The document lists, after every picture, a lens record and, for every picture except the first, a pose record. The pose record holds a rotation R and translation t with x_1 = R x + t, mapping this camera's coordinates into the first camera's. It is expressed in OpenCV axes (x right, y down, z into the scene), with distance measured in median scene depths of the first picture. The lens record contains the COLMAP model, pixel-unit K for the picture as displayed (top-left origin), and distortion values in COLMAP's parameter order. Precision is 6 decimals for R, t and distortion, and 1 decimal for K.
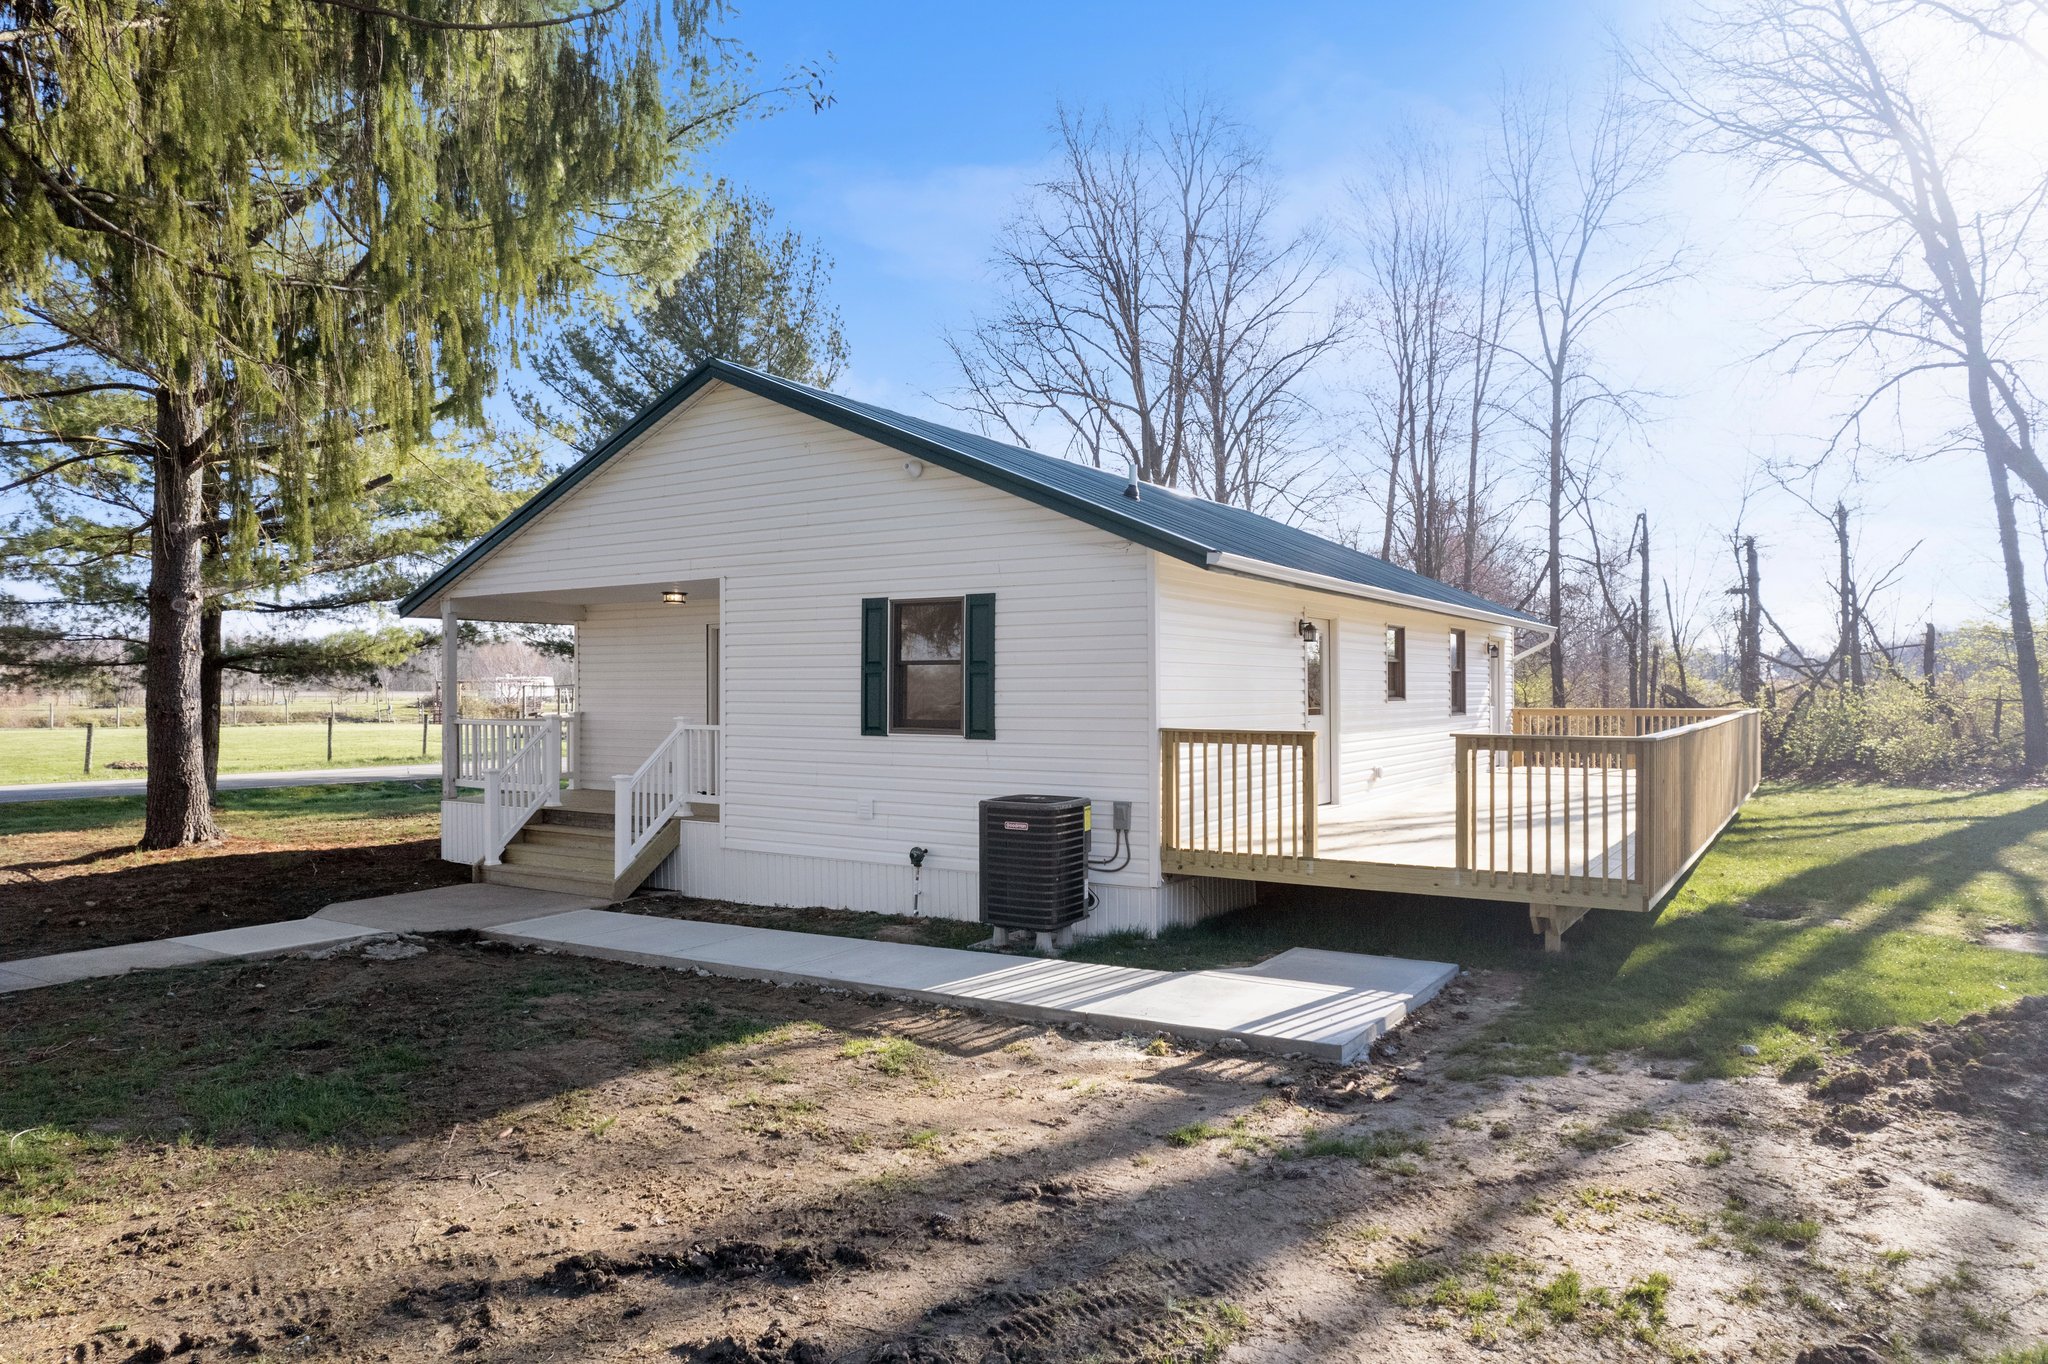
lens RADIAL K [[1204.9, 0, 1050.2], [0, 1204.9, 693.7], [0, 0, 1]] dist [-0.037208, 0.001027]
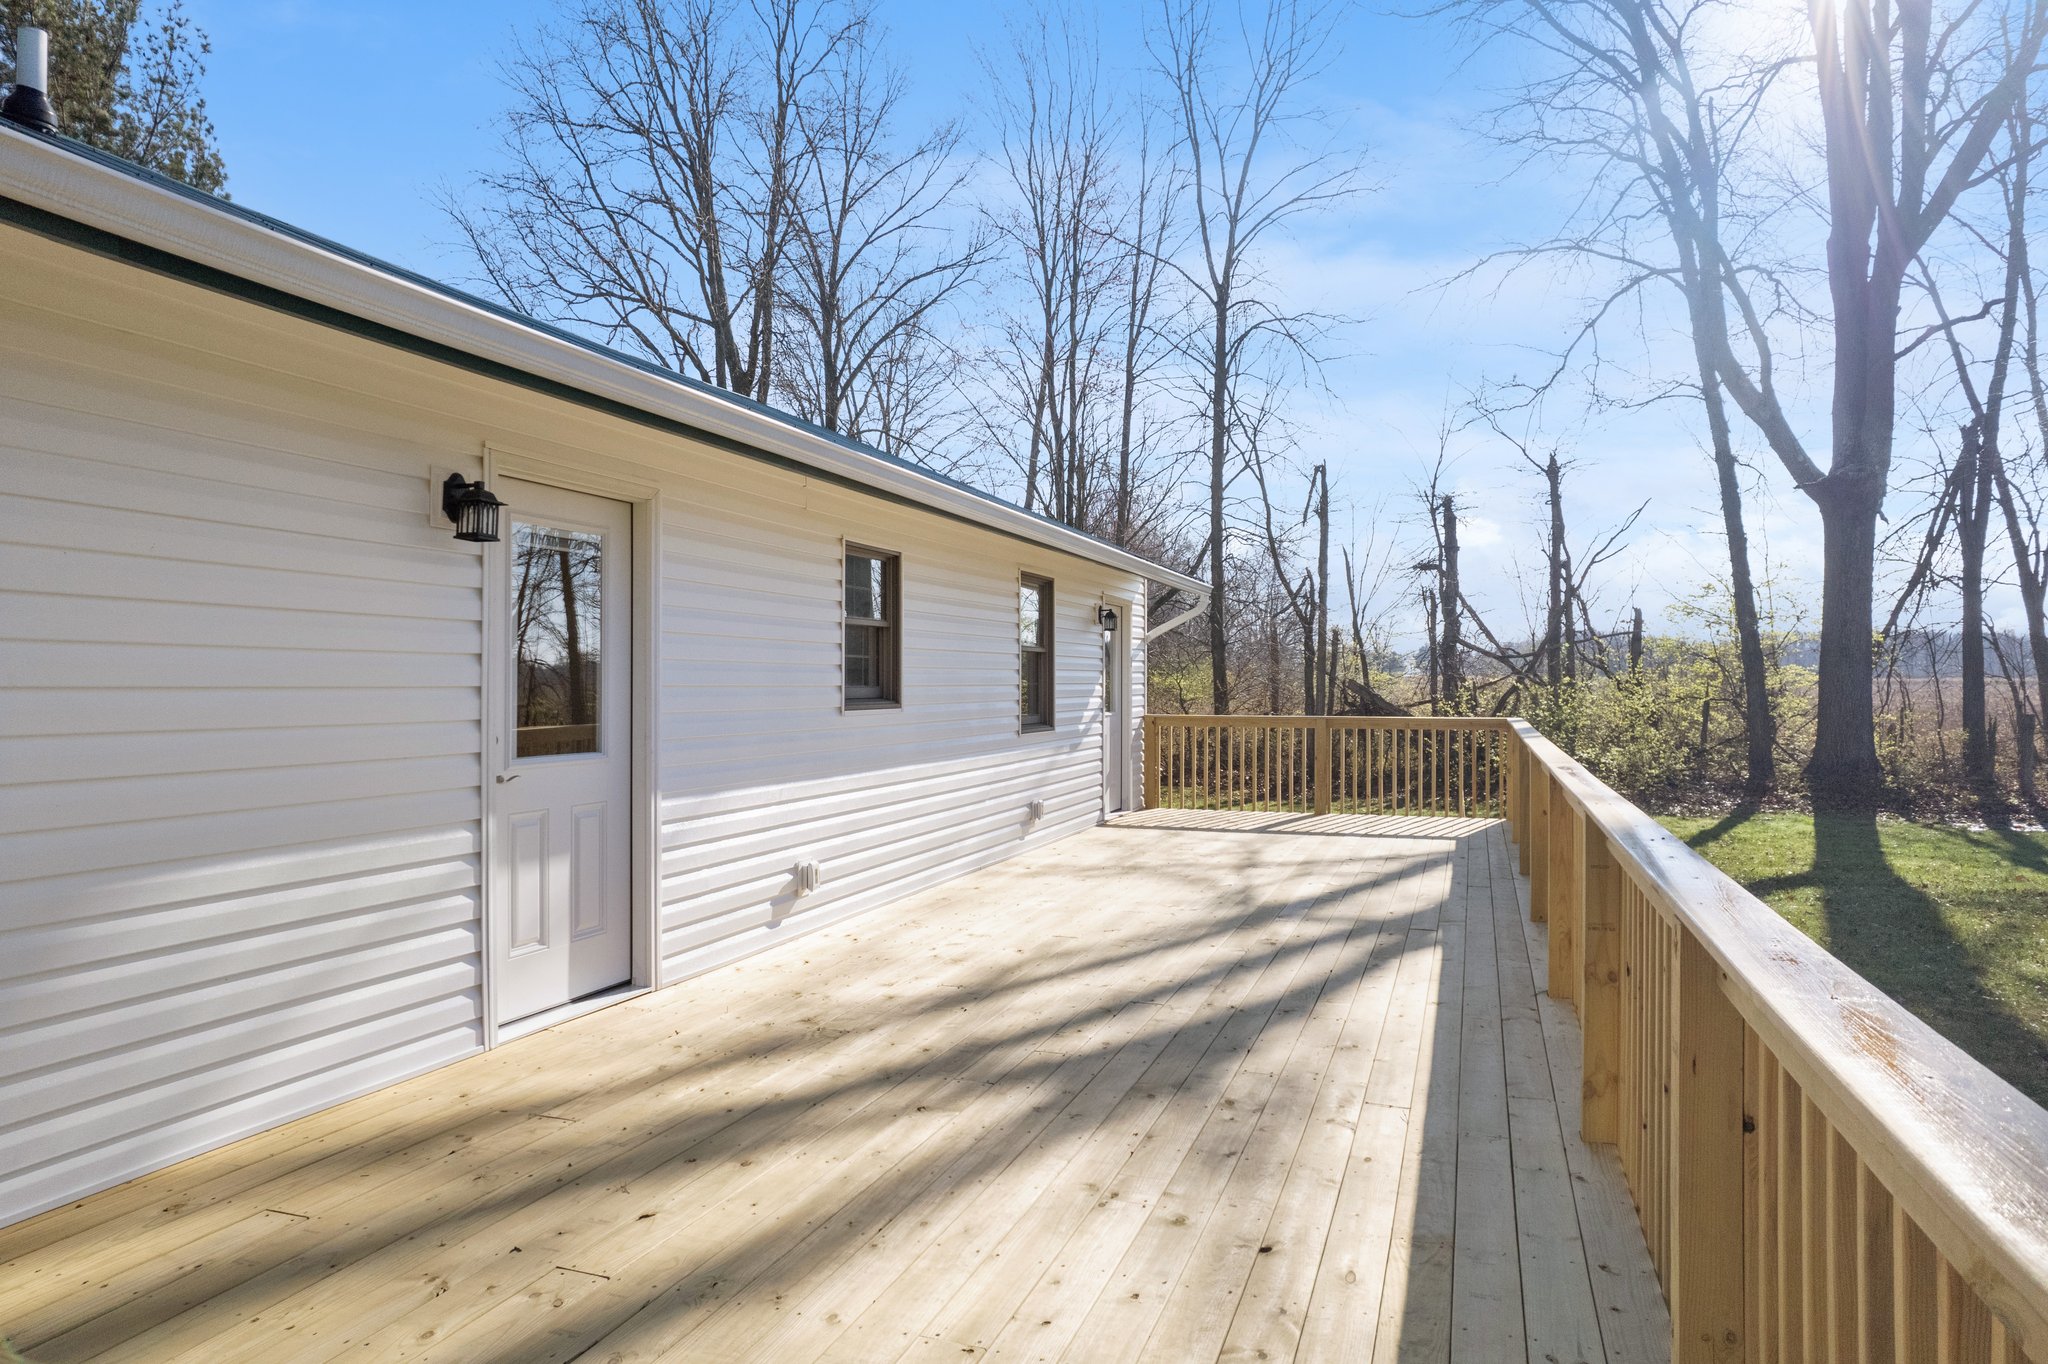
lens RADIAL K [[1276.3, 0, 962.1], [0, 1276.3, 680.9], [0, 0, 1]] dist [-0.001775, -0.000081]
pose [[0.980253, 0.005300, 0.197676, 0.092360], [-0.004530, 0.999980, -0.004347, -0.001173], [-0.197695, 0.003365, 0.980258, 0.210479]]
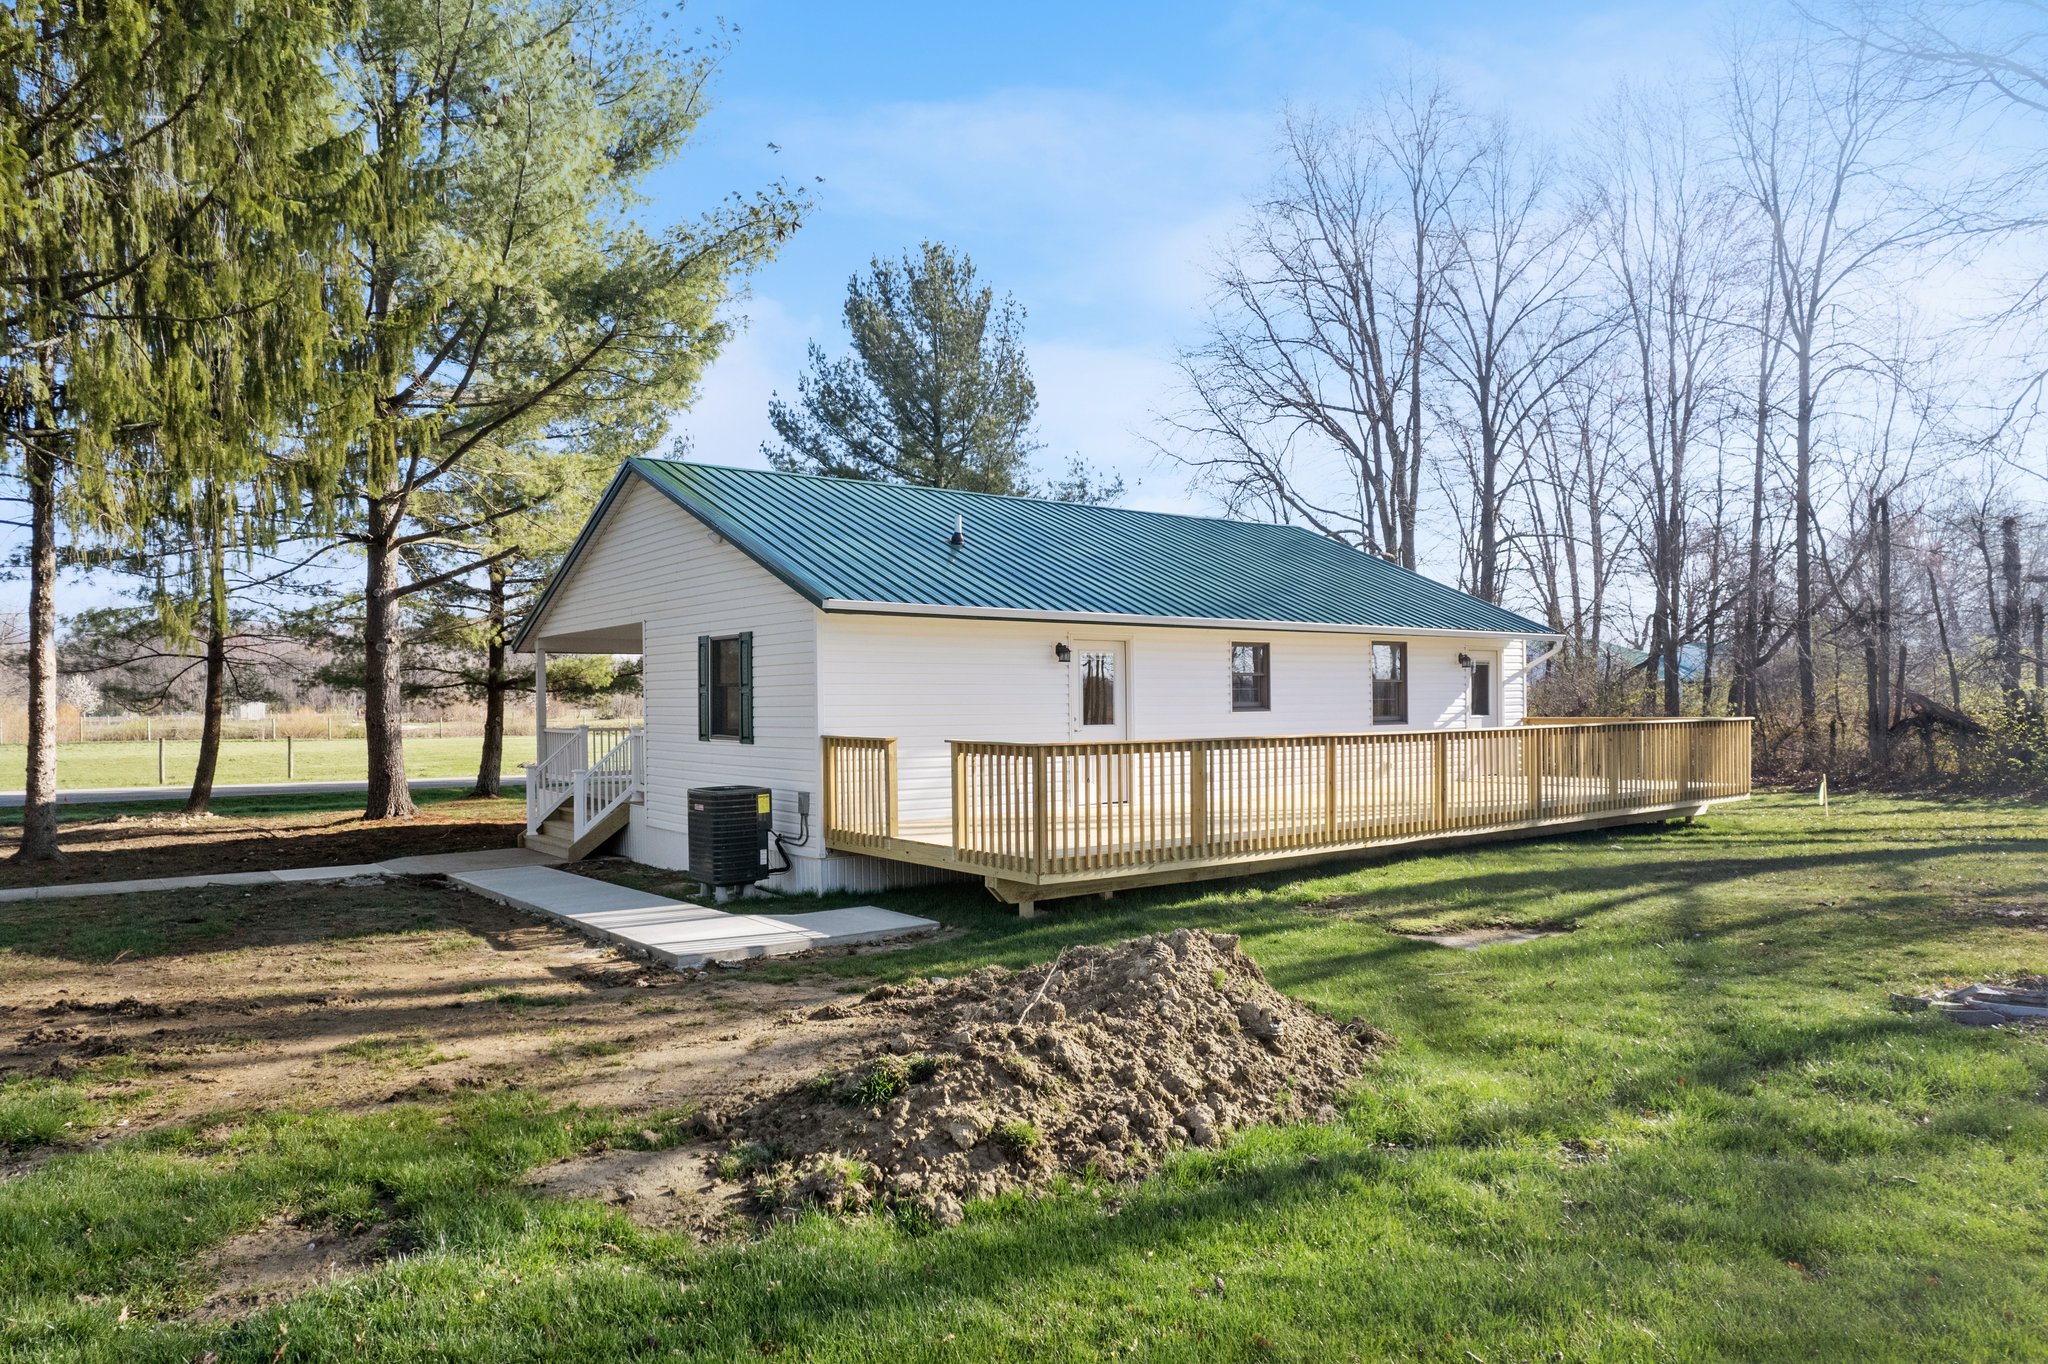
lens RADIAL K [[1204.9, 0, 1050.2], [0, 1204.9, 693.7], [0, 0, 1]] dist [-0.037208, 0.001027]
pose [[0.945132, -0.009427, -0.326551, 0.191752], [0.007019, 0.999939, -0.008552, -0.000652], [0.326612, 0.005791, 0.945141, -0.032804]]
